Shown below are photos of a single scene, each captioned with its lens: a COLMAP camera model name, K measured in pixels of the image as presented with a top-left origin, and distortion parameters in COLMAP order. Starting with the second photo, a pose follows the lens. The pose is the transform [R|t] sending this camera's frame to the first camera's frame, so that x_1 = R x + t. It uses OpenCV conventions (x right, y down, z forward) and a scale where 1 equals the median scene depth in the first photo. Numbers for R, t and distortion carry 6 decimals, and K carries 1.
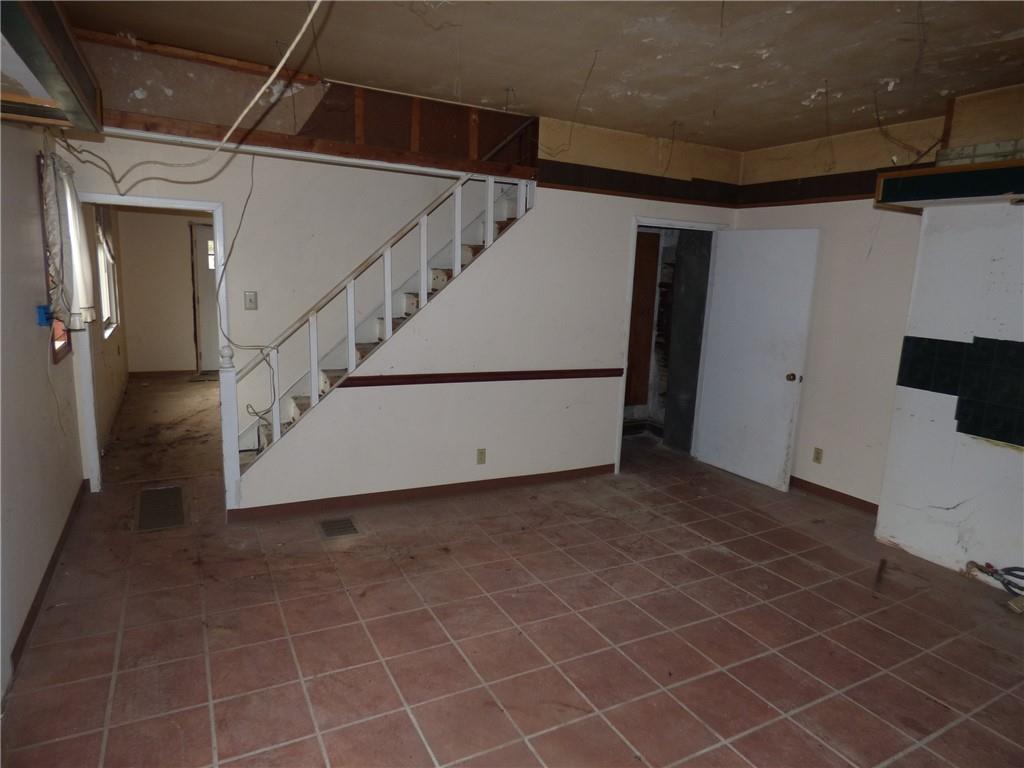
lens RADIAL K [[624.6, 0, 514.1], [0, 624.6, 381.4], [0, 0, 1]] dist [-0.013989, 0.006028]
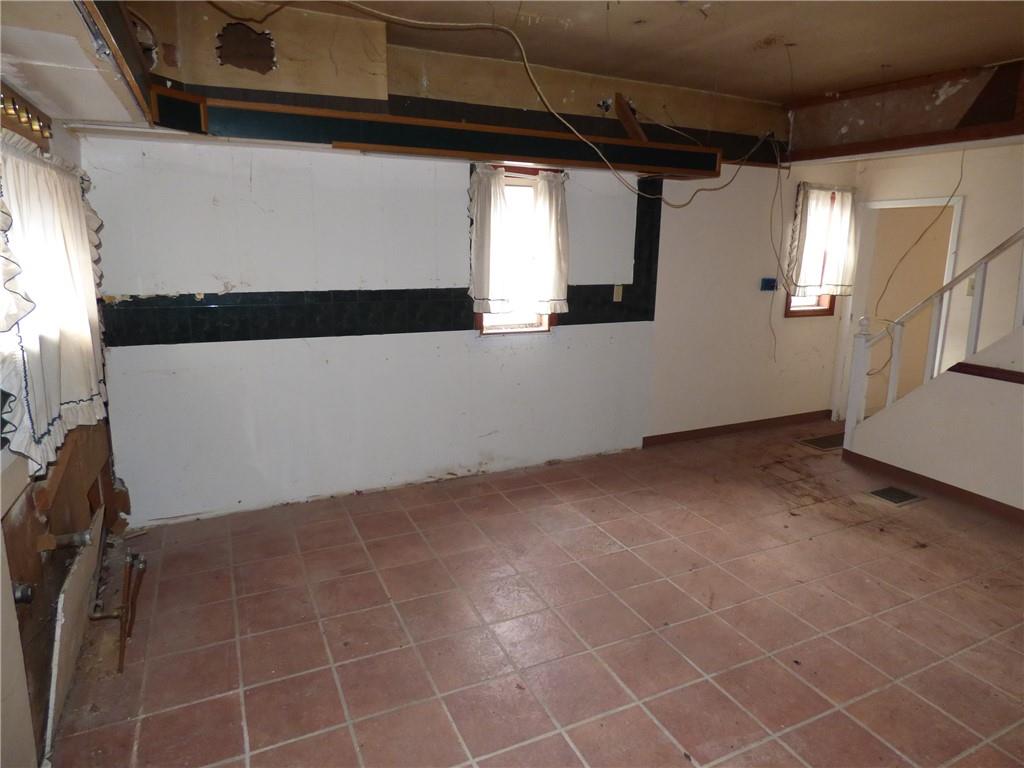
lens RADIAL K [[628.6, 0, 509.3], [0, 628.6, 361.3], [0, 0, 1]] dist [-0.004027, -0.000284]
pose [[-0.048822, 0.144016, -0.988370, 0.818595], [-0.182213, 0.971660, 0.150582, -0.030211], [0.982046, 0.187445, -0.021197, 0.353680]]
